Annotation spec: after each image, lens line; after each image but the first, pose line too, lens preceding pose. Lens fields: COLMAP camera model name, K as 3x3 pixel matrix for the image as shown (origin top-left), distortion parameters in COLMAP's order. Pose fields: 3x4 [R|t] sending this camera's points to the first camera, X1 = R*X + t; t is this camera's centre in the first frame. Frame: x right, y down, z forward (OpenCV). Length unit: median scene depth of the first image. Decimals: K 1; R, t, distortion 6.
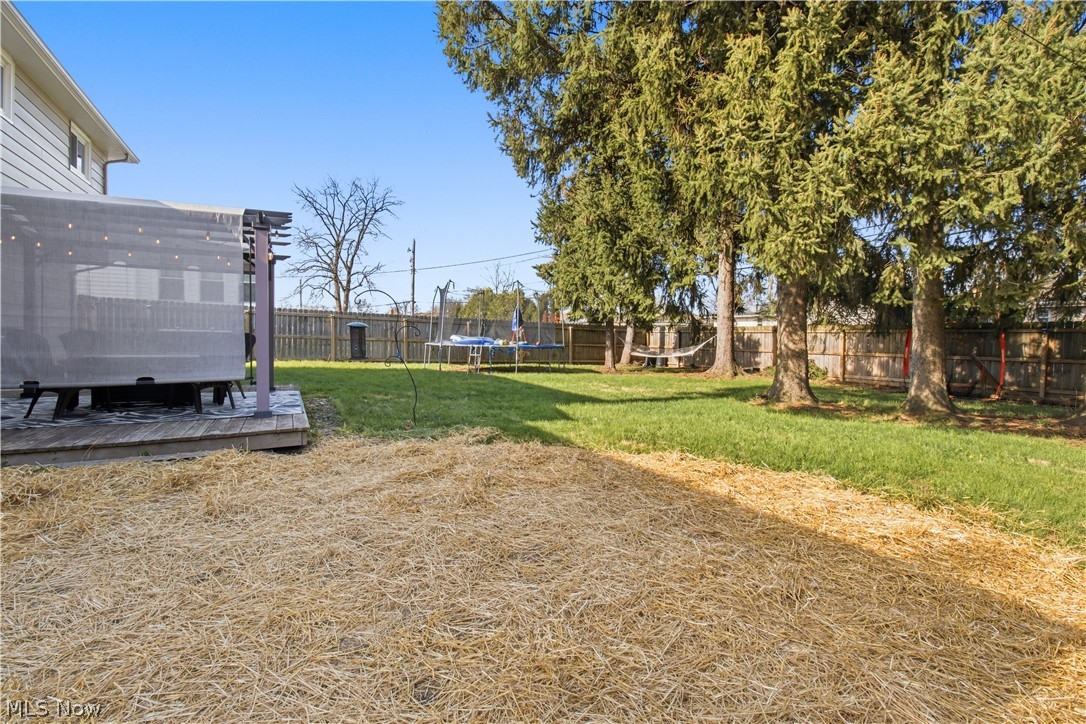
lens RADIAL K [[516.9, 0, 549.0], [0, 516.9, 358.0], [0, 0, 1]] dist [-0.003770, -0.000457]
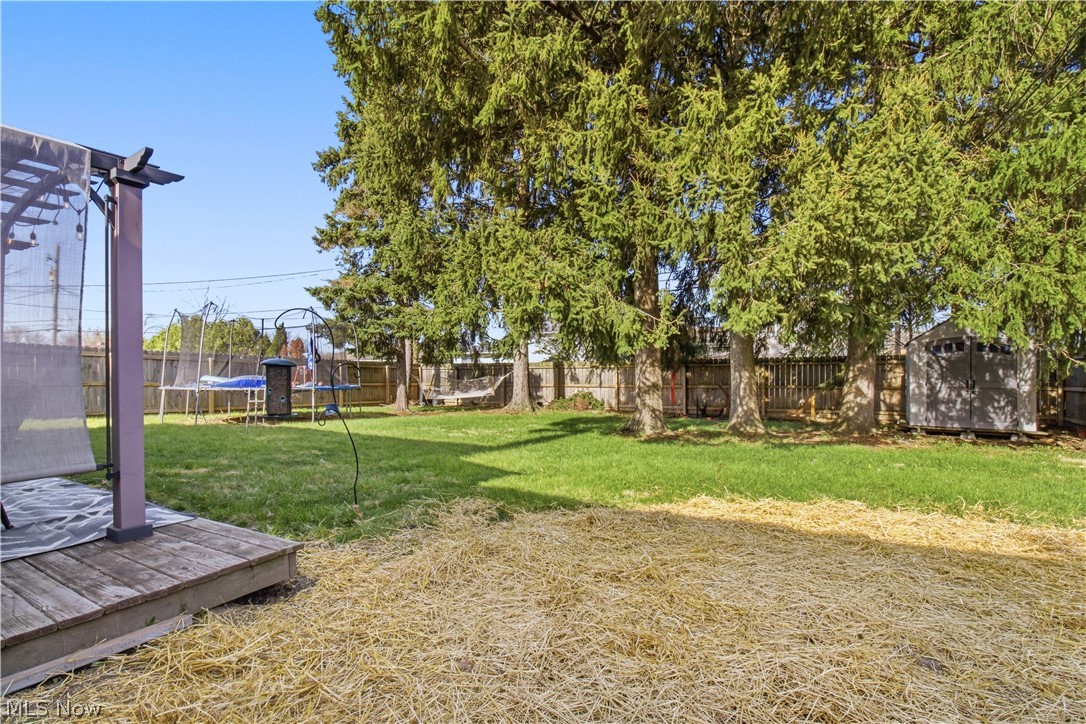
lens RADIAL K [[516.9, 0, 543.4], [0, 516.9, 364.1], [0, 0, 1]] dist [-0.003770, -0.000457]
pose [[0.845082, -0.004464, 0.534618, -0.188882], [0.035671, 0.998208, -0.048051, -0.008516], [-0.533445, 0.059677, 0.843727, 0.127988]]
